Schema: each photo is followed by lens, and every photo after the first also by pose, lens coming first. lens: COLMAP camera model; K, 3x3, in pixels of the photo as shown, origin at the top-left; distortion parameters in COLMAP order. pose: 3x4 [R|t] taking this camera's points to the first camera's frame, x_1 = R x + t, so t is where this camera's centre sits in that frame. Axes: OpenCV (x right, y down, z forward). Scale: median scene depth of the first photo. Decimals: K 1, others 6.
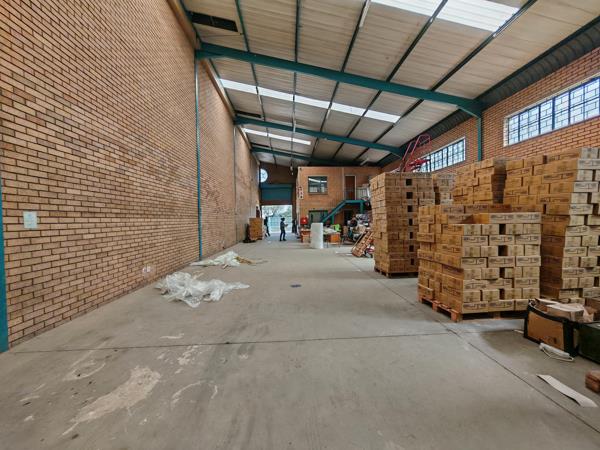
lens RADIAL K [[221.7, 0, 300.9], [0, 221.7, 224.9], [0, 0, 1]] dist [-0.005106, 0.001009]
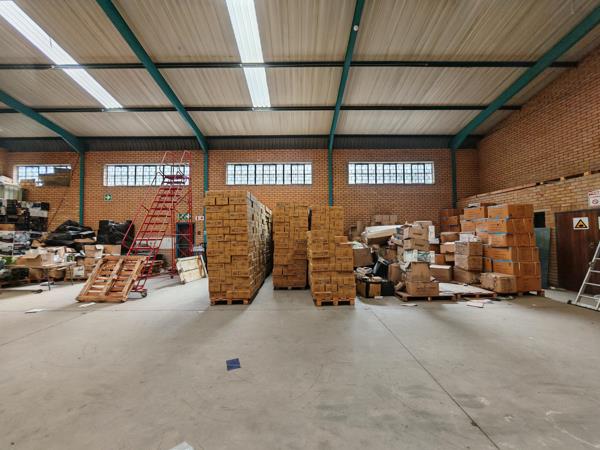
lens RADIAL K [[221.7, 0, 299.3], [0, 221.7, 224.9], [0, 0, 1]] dist [-0.005106, 0.001009]
pose [[0.053617, 0.058285, 0.996859, -0.374687], [0.029939, 0.997752, -0.059948, -0.020018], [-0.998113, 0.033059, 0.051752, 0.516203]]
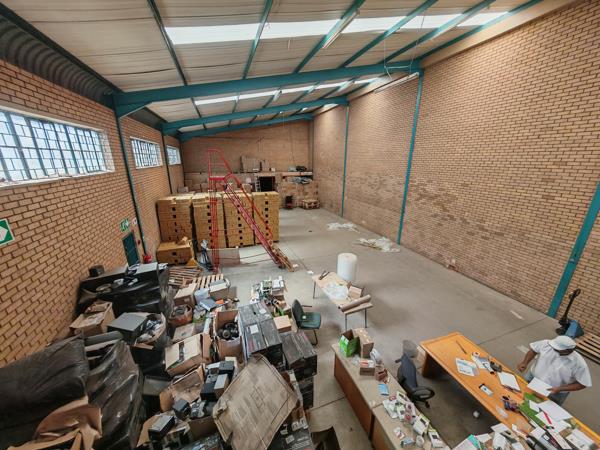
lens RADIAL K [[221.7, 0, 300.6], [0, 221.7, 224.3], [0, 0, 1]] dist [-0.005106, 0.001009]
pose [[-0.959009, 0.094196, -0.267263, 0.522143], [0.006915, 0.950635, 0.310233, -0.418000], [0.283292, 0.295668, -0.912319, 2.207032]]
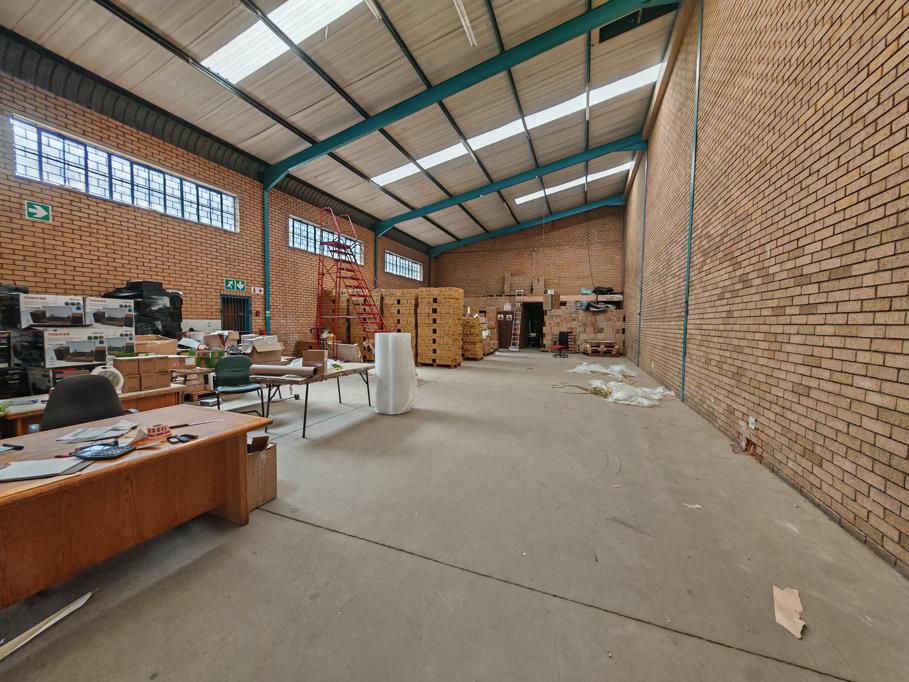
lens RADIAL K [[335.9, 0, 454.9], [0, 335.9, 342.9], [0, 0, 1]] dist [-0.005106, 0.001009]
pose [[-0.914587, -0.025225, 0.403603, -0.285009], [0.007272, 0.996865, 0.078781, -0.054314], [-0.404325, 0.074987, -0.911536, 2.082102]]
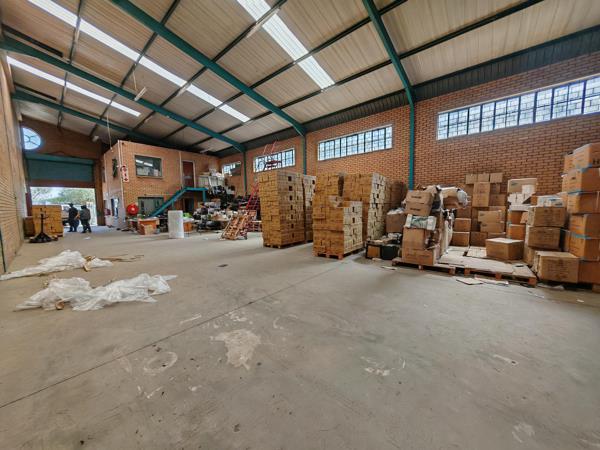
lens RADIAL K [[221.7, 0, 299.7], [0, 221.7, 224.4], [0, 0, 1]] dist [-0.005106, 0.001009]
pose [[0.690808, -0.052732, 0.721113, -0.348304], [0.020700, 0.998371, 0.053177, 0.014501], [-0.722742, -0.021808, 0.690774, -0.011500]]
